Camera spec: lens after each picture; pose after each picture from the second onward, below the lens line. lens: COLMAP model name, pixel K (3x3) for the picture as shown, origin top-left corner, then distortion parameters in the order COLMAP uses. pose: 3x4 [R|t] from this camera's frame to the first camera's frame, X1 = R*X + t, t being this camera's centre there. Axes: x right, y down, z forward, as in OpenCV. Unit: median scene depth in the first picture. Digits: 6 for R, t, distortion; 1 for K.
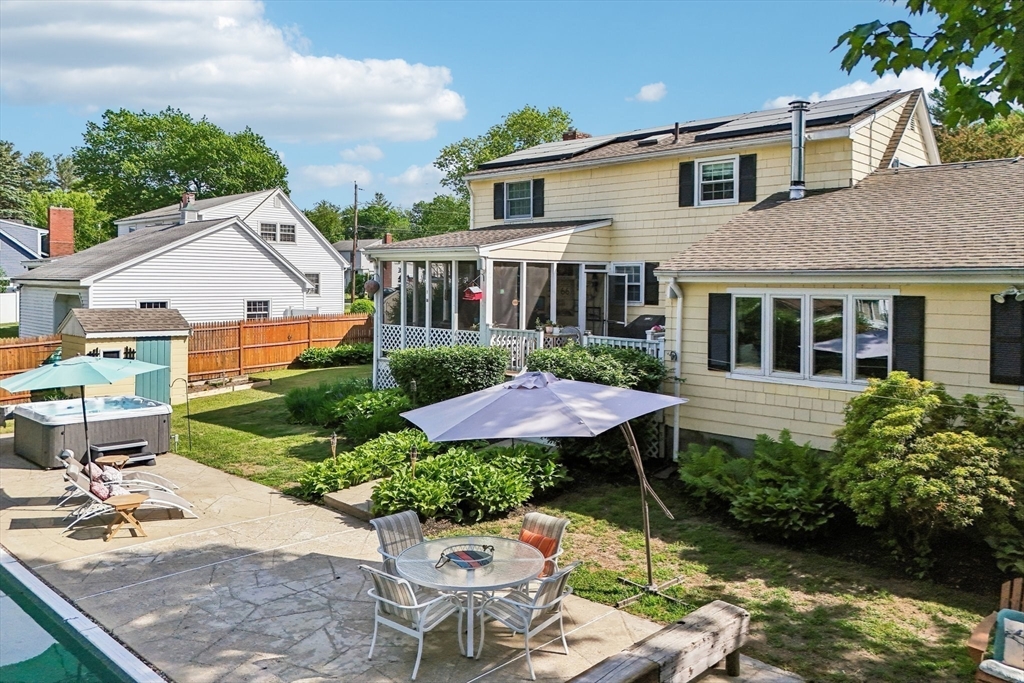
lens RADIAL K [[760.4, 0, 512.4], [0, 760.4, 312.5], [0, 0, 1]] dist [0.029287, -0.001486]
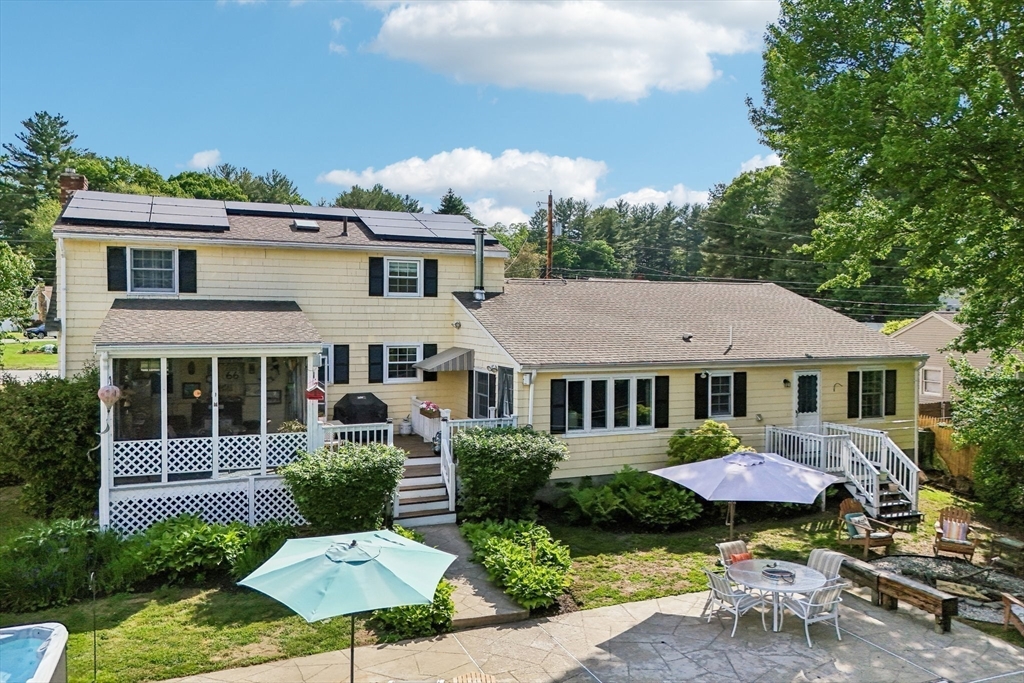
lens RADIAL K [[751.8, 0, 512.0], [0, 751.8, 341.5], [0, 0, 1]] dist [0.048500, -0.001535]
pose [[0.426149, -0.035888, 0.903941, -0.739443], [0.034270, 0.999136, 0.023512, -0.094599], [-0.904004, 0.020958, 0.427010, 0.348984]]
